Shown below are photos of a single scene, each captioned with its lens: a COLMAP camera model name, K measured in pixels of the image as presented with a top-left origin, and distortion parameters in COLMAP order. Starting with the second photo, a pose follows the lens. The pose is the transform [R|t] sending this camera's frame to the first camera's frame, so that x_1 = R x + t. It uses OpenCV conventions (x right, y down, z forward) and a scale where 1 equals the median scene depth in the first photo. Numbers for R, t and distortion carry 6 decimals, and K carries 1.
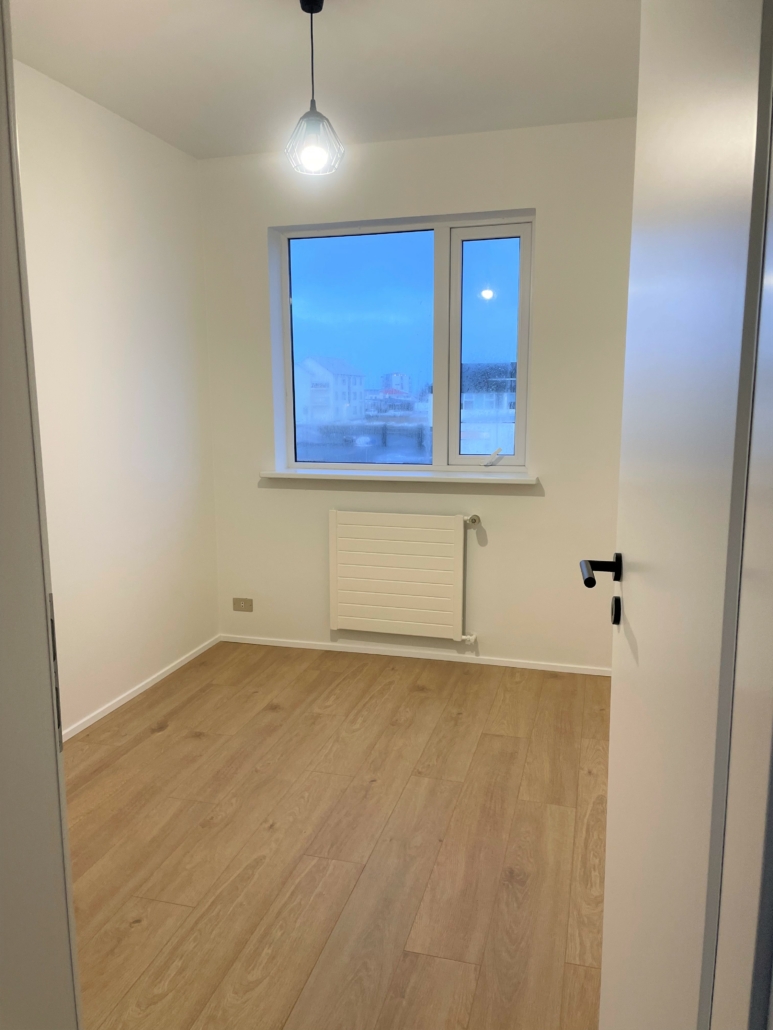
lens RADIAL K [[781.9, 0, 378.9], [0, 781.9, 519.7], [0, 0, 1]] dist [0.080900, -0.096369]
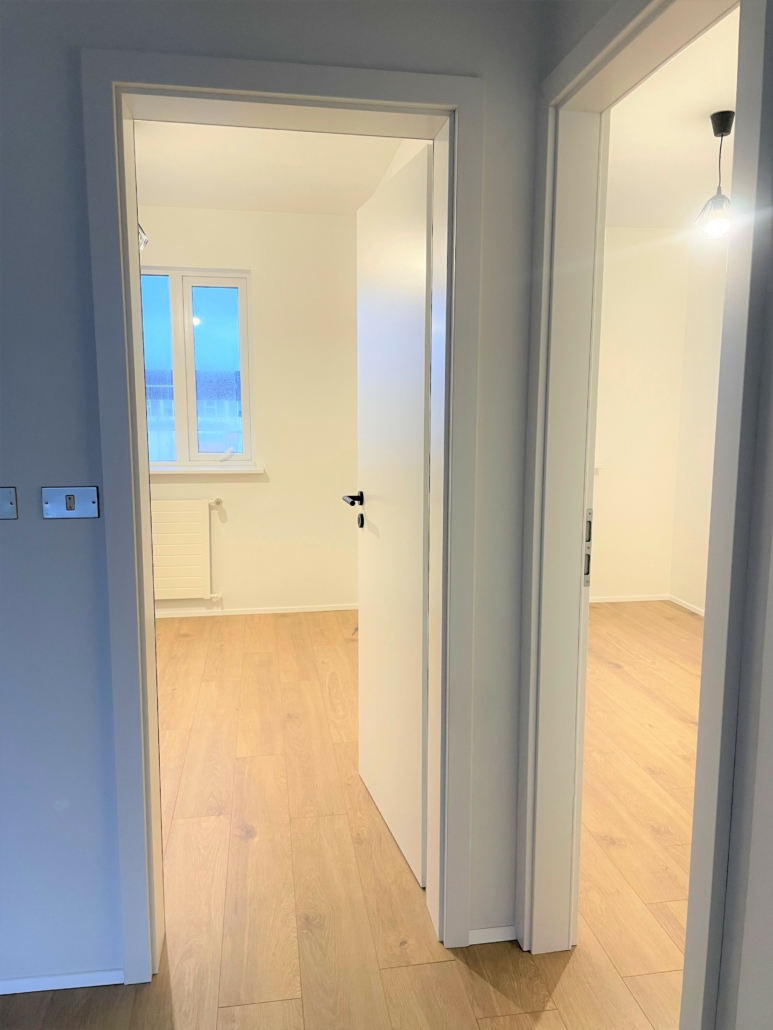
lens RADIAL K [[781.9, 0, 392.0], [0, 781.9, 508.0], [0, 0, 1]] dist [0.080900, -0.096369]
pose [[0.903033, -0.051174, 0.426513, -0.179195], [0.061424, 0.998059, -0.010301, 0.042385], [-0.425158, 0.035500, 0.904423, -0.310350]]
